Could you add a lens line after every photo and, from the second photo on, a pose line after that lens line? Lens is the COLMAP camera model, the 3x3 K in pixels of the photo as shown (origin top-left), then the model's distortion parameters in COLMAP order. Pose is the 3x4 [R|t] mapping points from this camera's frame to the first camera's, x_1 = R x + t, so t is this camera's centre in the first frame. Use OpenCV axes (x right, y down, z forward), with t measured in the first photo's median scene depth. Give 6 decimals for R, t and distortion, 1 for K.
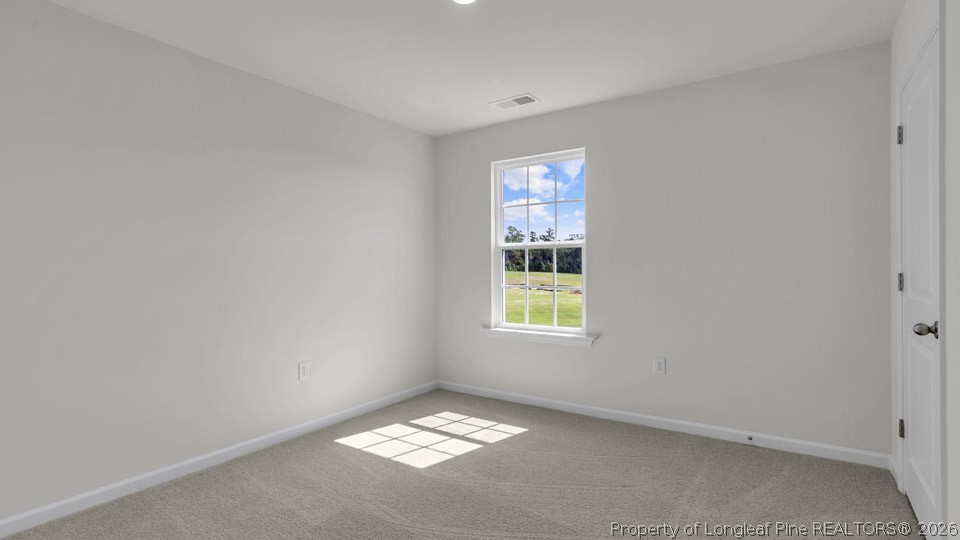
lens RADIAL K [[457.4, 0, 480.0], [0, 457.4, 270.0], [0, 0, 1]] dist [-0.001277, 0.000014]
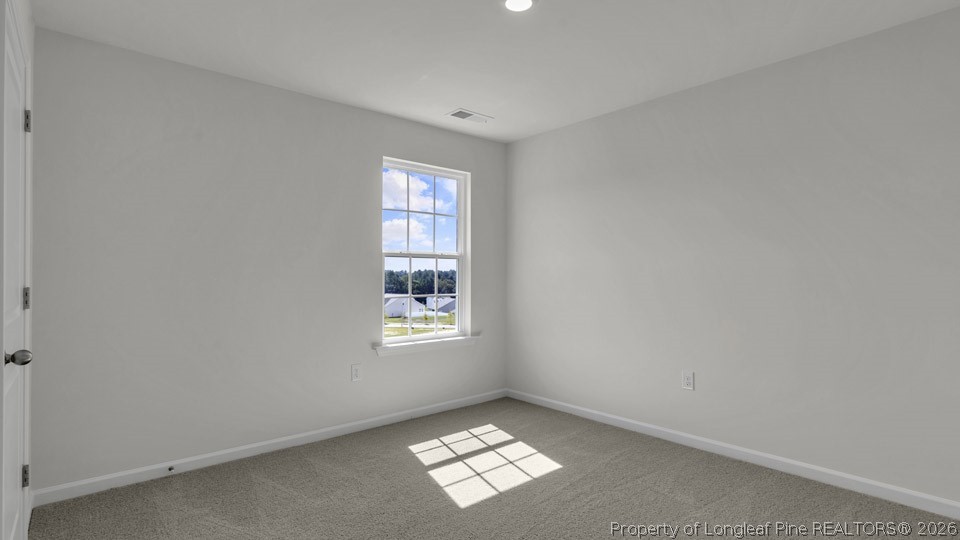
lens RADIAL K [[447.0, 0, 480.0], [0, 447.0, 270.0], [0, 0, 1]] dist [0.000138, -0.000060]
pose [[0.277218, 0.036030, 0.960131, -0.917750], [0.016544, 0.998969, -0.042264, 0.024154], [-0.960665, 0.027601, 0.276336, 0.698198]]
